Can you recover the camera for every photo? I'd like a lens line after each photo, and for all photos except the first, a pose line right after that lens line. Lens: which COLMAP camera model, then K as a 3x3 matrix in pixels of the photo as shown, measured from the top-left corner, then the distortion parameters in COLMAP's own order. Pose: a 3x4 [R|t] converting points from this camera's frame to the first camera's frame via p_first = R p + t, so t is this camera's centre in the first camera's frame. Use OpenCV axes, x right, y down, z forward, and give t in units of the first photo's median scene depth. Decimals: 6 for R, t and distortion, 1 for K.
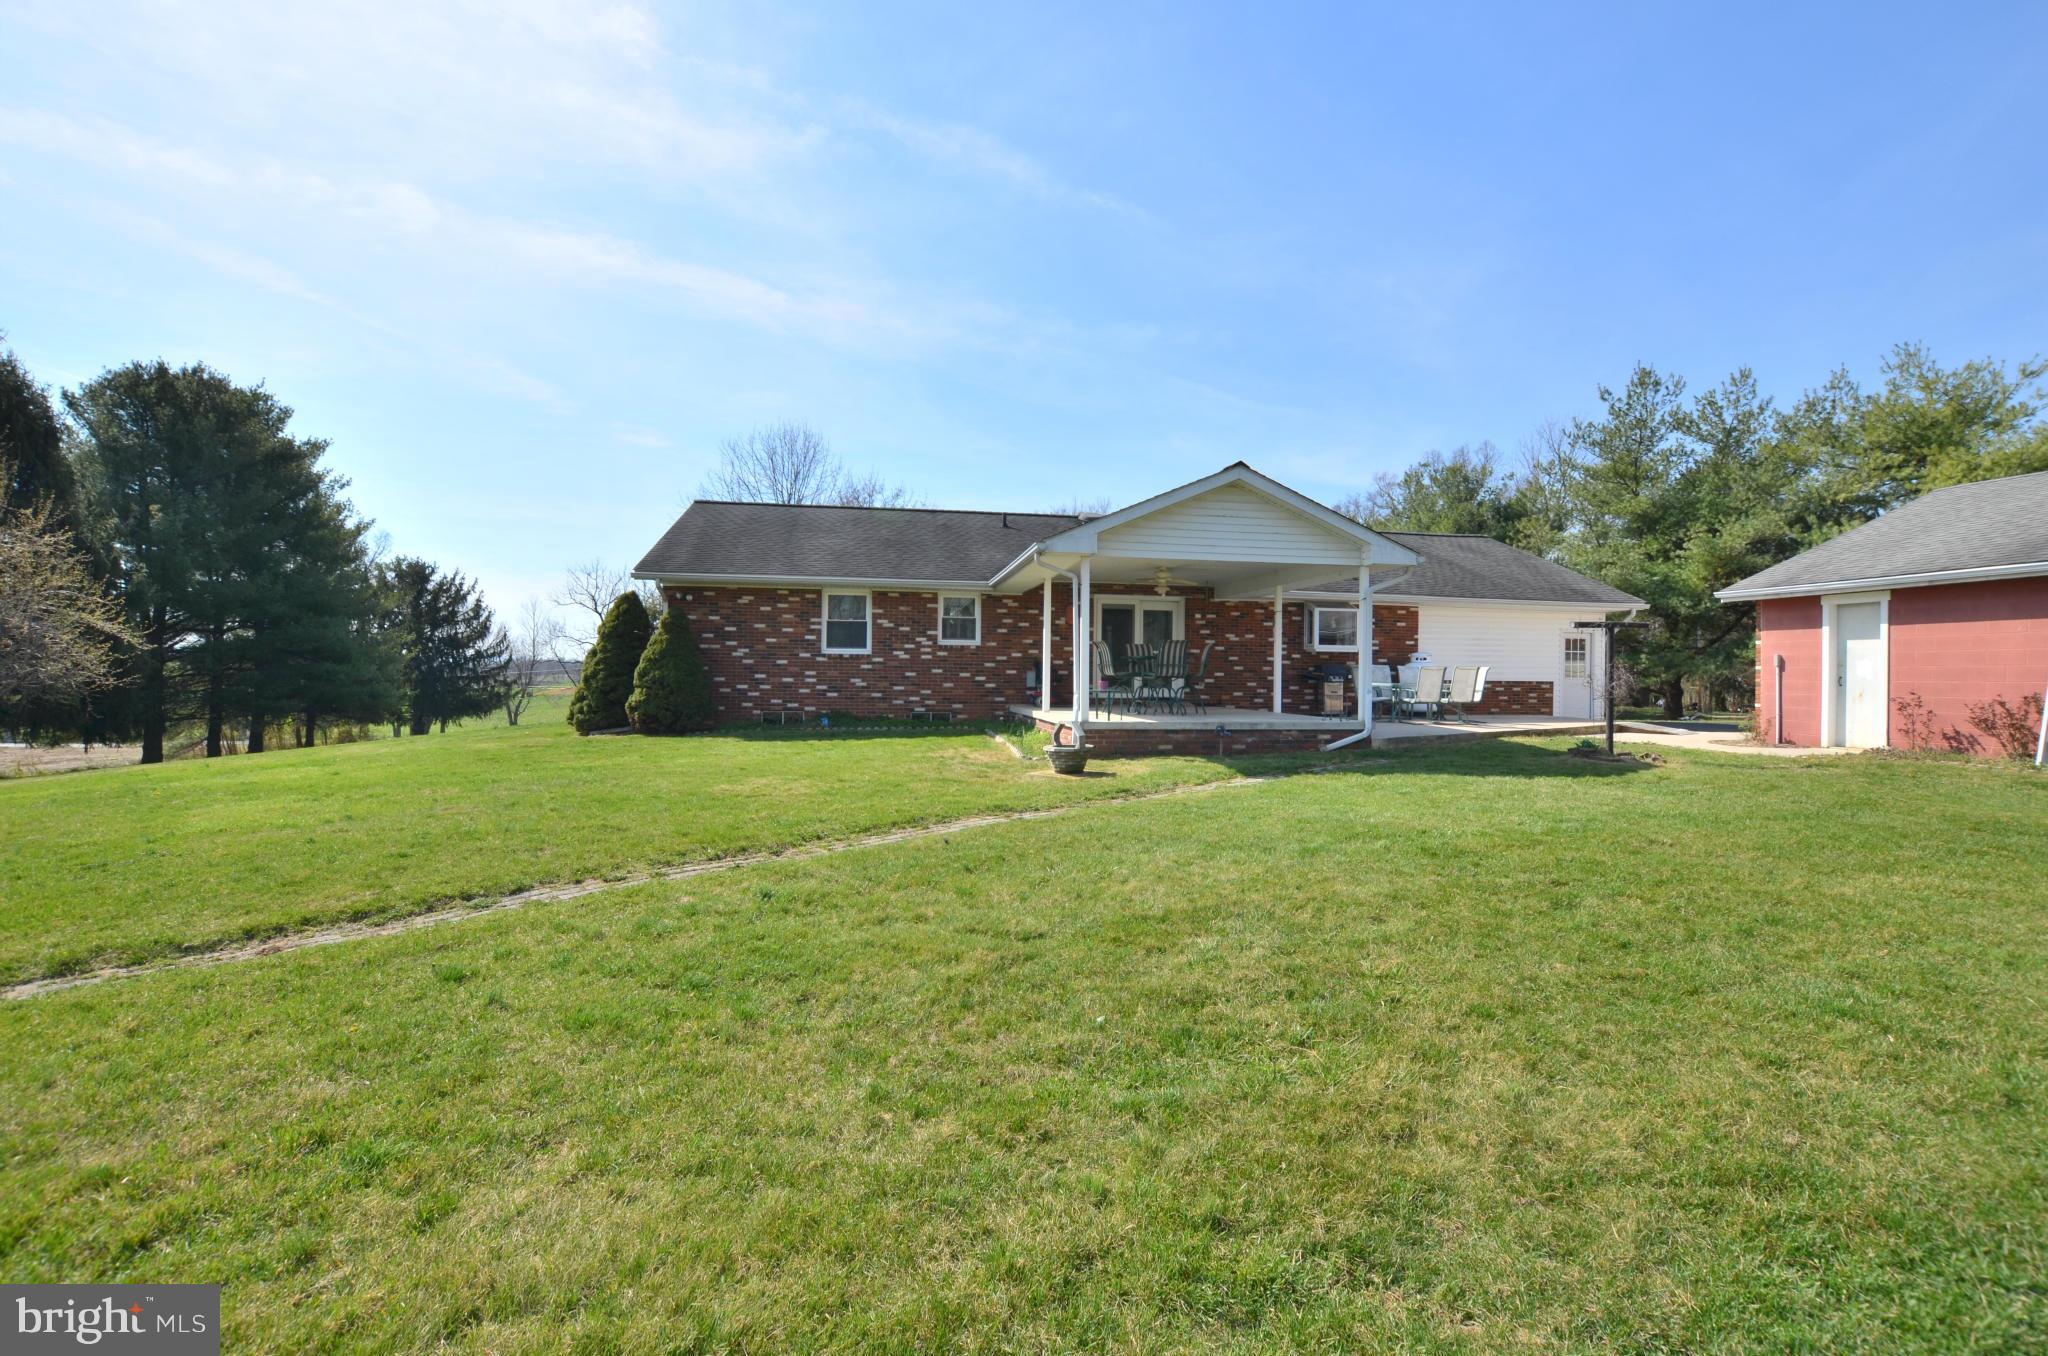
lens RADIAL K [[897.4, 0, 1030.4], [0, 897.4, 674.3], [0, 0, 1]] dist [-0.036980, 0.004880]
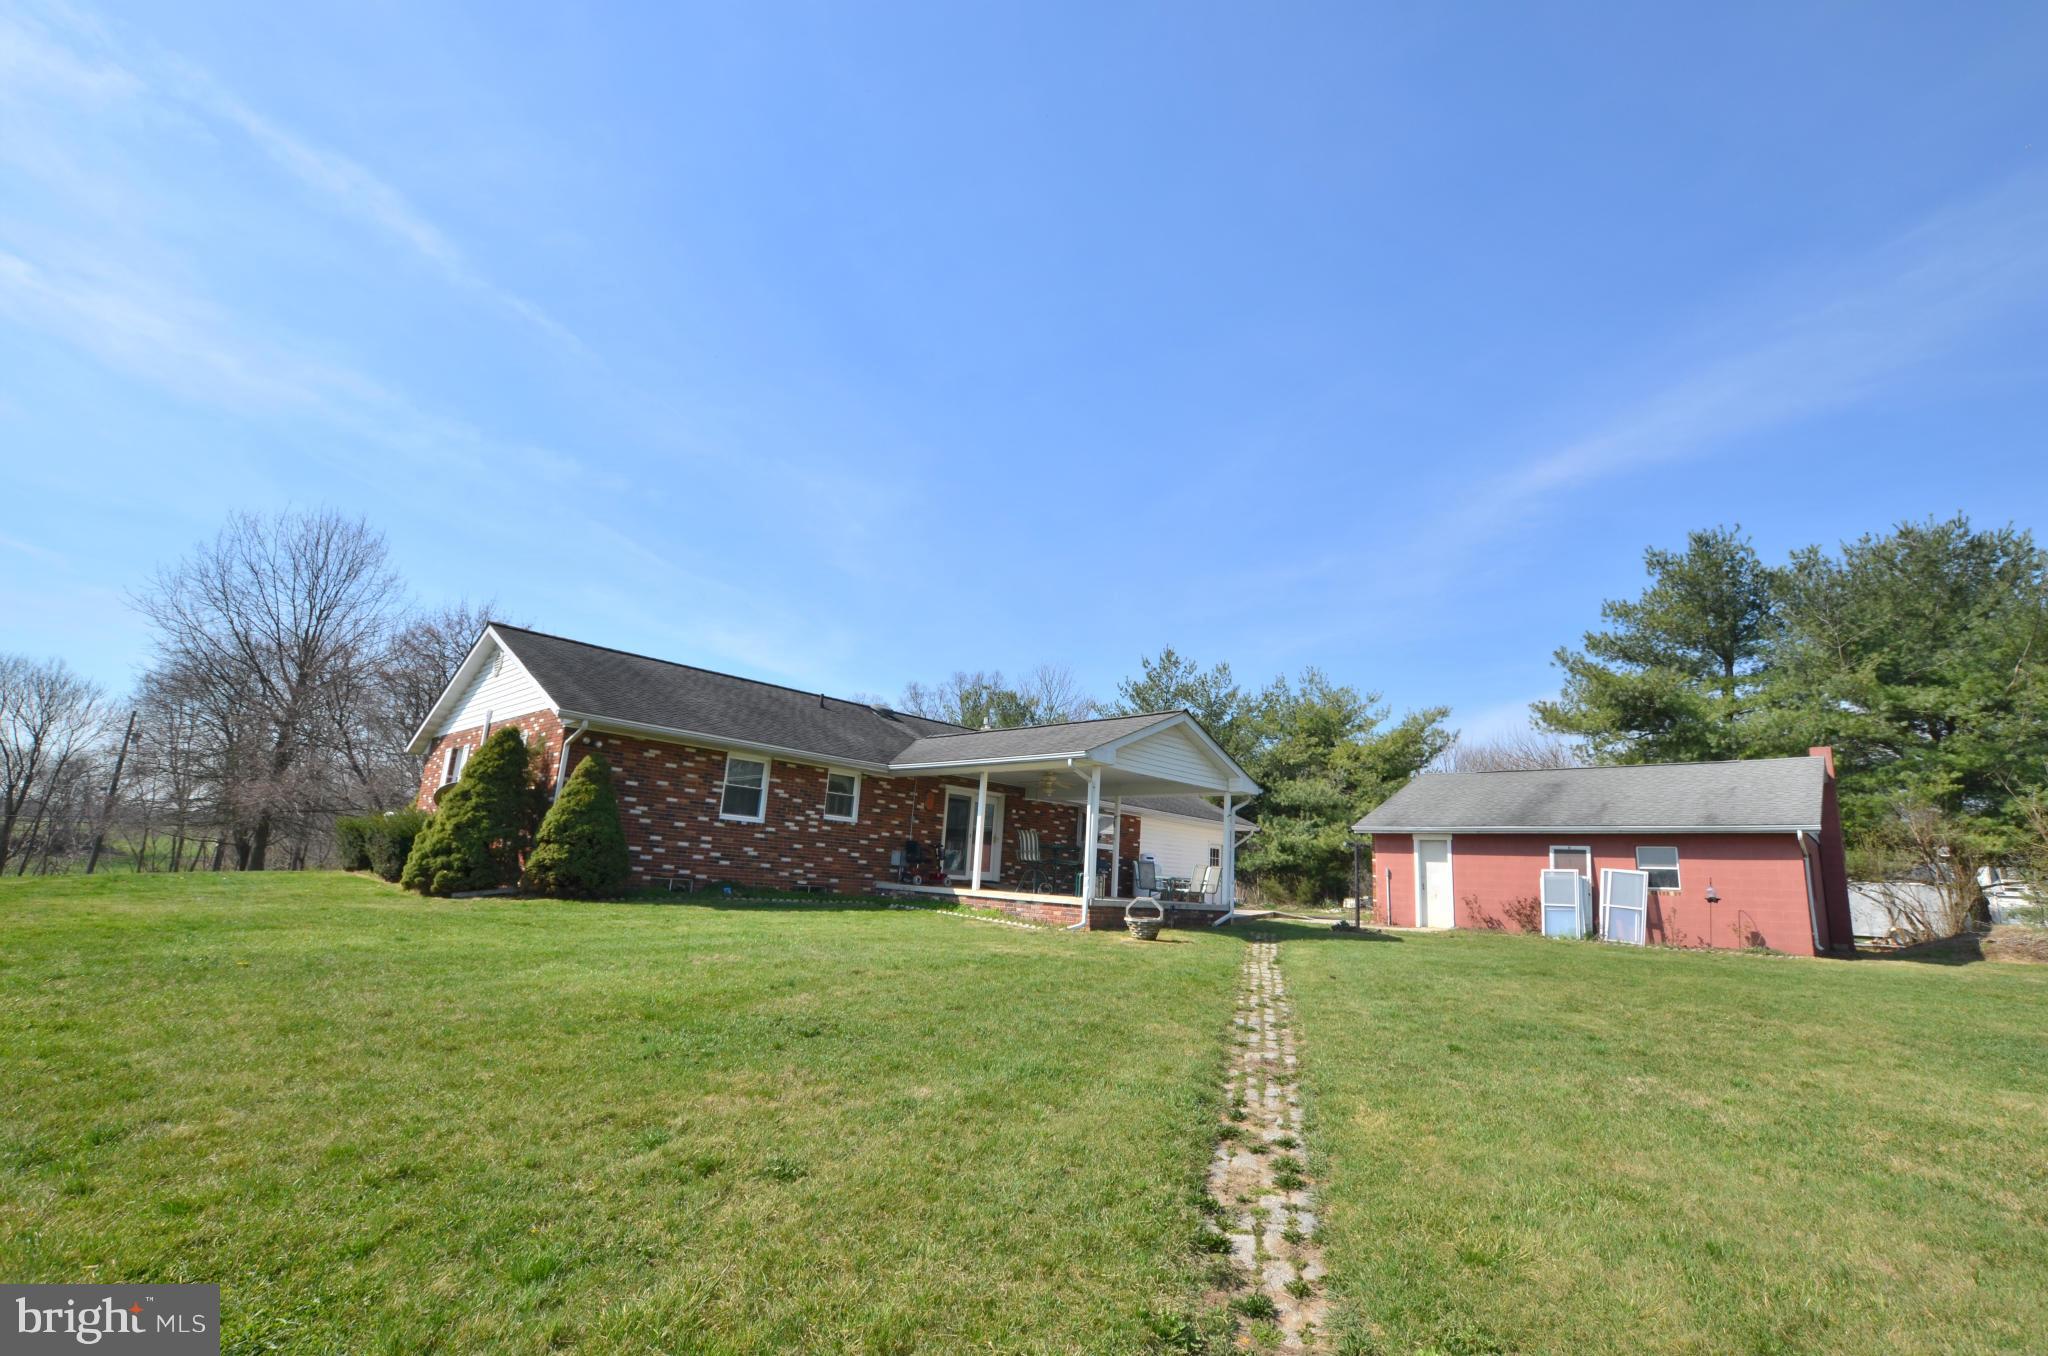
lens RADIAL K [[936.0, 0, 1039.6], [0, 936.0, 674.3], [0, 0, 1]] dist [-0.023727, 0.005659]
pose [[0.789827, 0.170496, 0.589156, -0.570598], [-0.050844, 0.975480, -0.214132, 0.022262], [-0.611219, 0.139173, 0.779129, -0.007179]]
